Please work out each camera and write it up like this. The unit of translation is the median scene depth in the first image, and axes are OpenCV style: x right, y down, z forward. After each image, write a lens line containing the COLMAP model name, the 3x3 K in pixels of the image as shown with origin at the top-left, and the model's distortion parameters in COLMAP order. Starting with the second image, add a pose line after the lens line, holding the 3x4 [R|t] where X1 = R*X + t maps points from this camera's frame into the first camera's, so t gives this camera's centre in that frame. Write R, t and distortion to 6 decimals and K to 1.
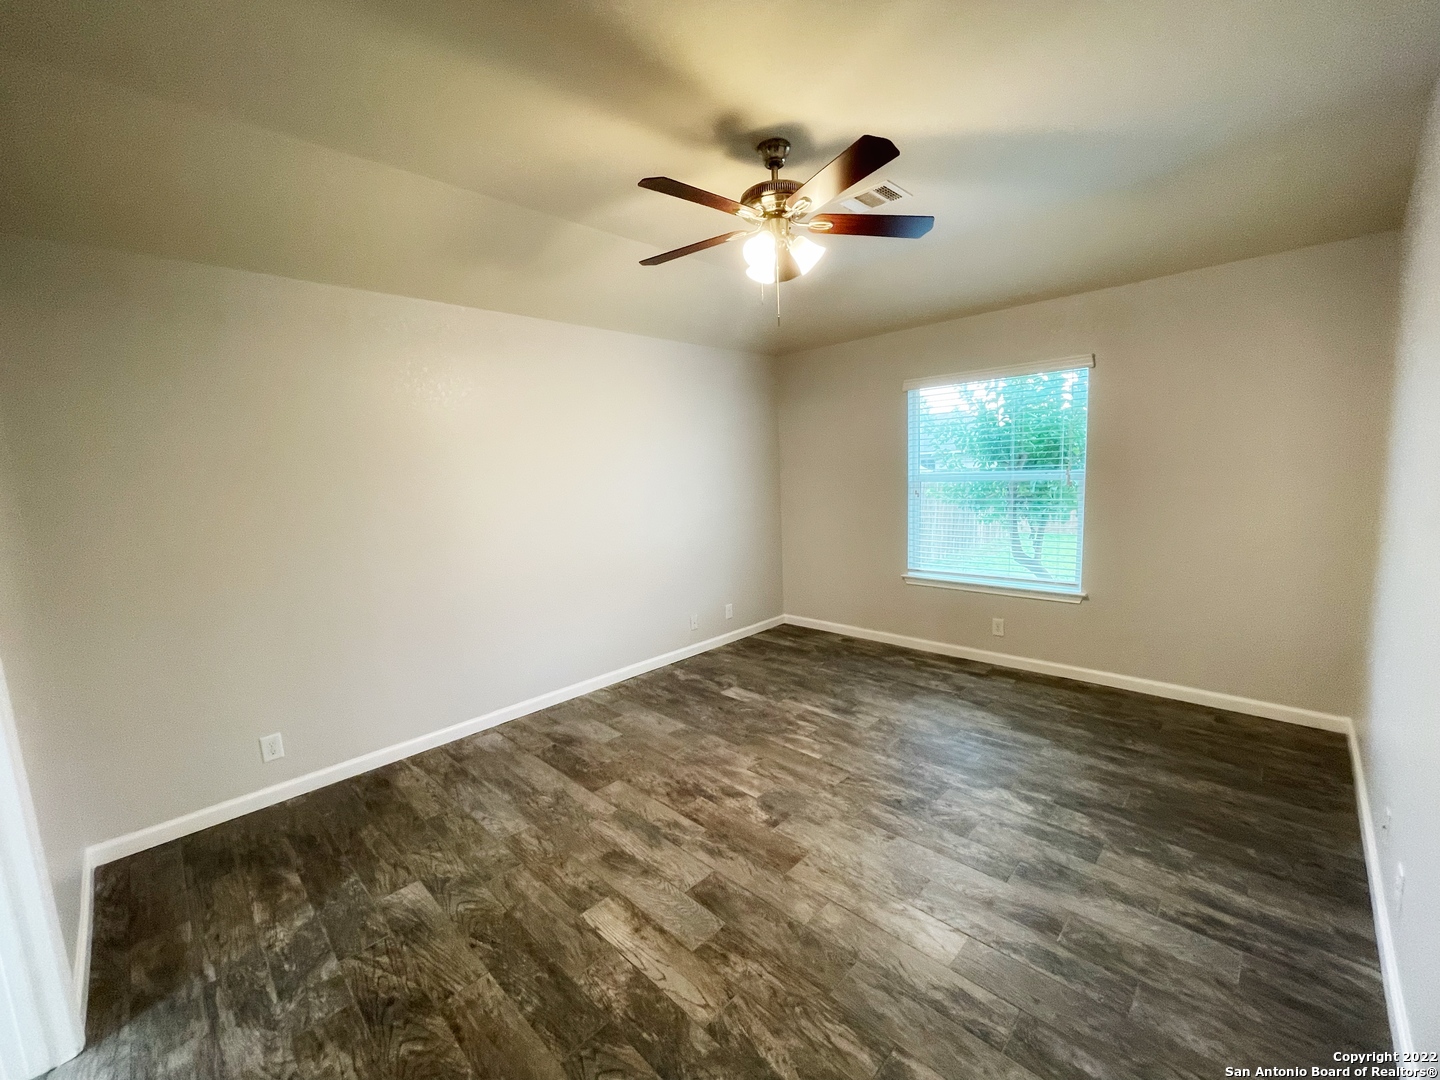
lens RADIAL K [[581.3, 0, 718.5], [0, 581.3, 540.3], [0, 0, 1]] dist [-0.006864, 0.001593]
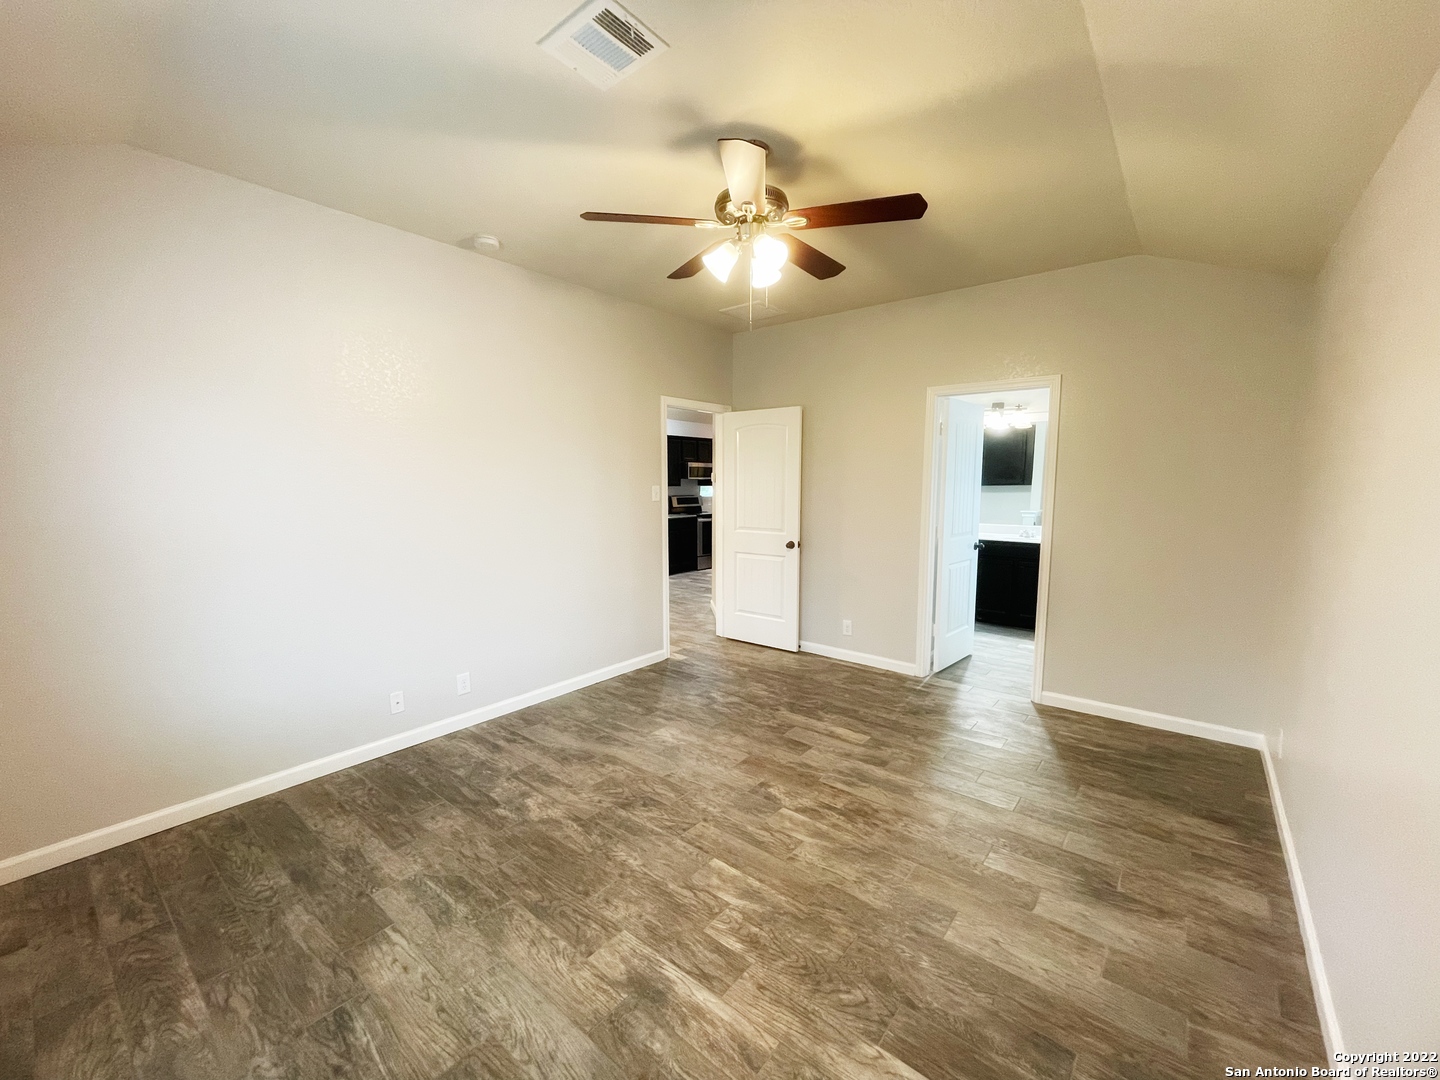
lens RADIAL K [[581.3, 0, 716.3], [0, 581.3, 540.2], [0, 0, 1]] dist [-0.006864, 0.001593]
pose [[-0.995248, 0.052759, -0.081845, 0.240347], [0.032516, 0.972321, 0.231377, -0.237654], [0.091786, 0.227616, -0.969415, 1.880375]]
